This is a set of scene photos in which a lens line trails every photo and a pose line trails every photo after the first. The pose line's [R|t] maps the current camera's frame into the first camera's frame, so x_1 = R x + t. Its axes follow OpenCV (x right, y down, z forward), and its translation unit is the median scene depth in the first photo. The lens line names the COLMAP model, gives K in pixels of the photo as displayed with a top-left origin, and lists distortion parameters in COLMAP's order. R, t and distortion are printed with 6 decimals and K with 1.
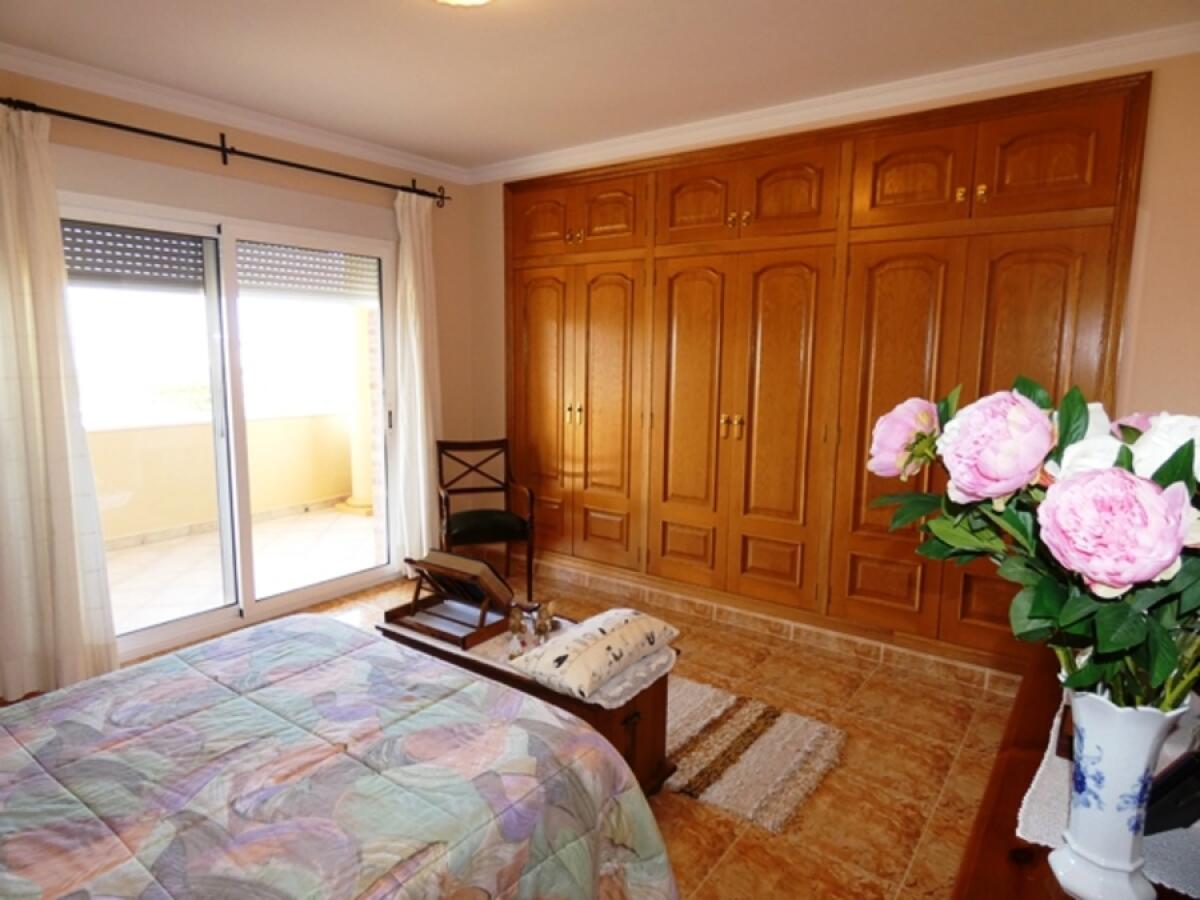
lens RADIAL K [[723.5, 0, 595.8], [0, 723.5, 448.5], [0, 0, 1]] dist [-0.007331, -0.000956]
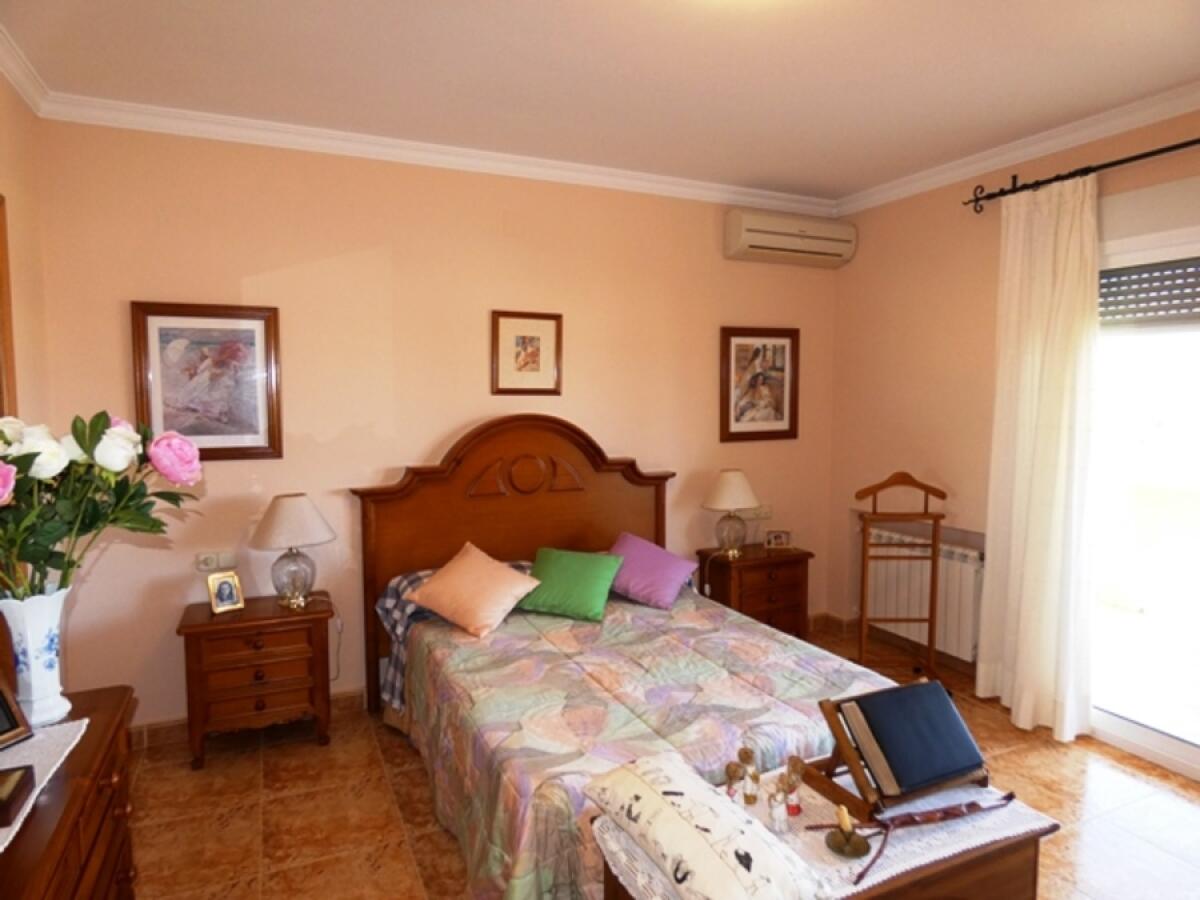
lens RADIAL K [[723.5, 0, 595.7], [0, 723.5, 449.1], [0, 0, 1]] dist [-0.007331, -0.000956]
pose [[-0.481442, 0.062729, -0.874230, 0.716187], [-0.126365, 0.982047, 0.140055, -0.190024], [0.867321, 0.177900, -0.464872, 1.333139]]
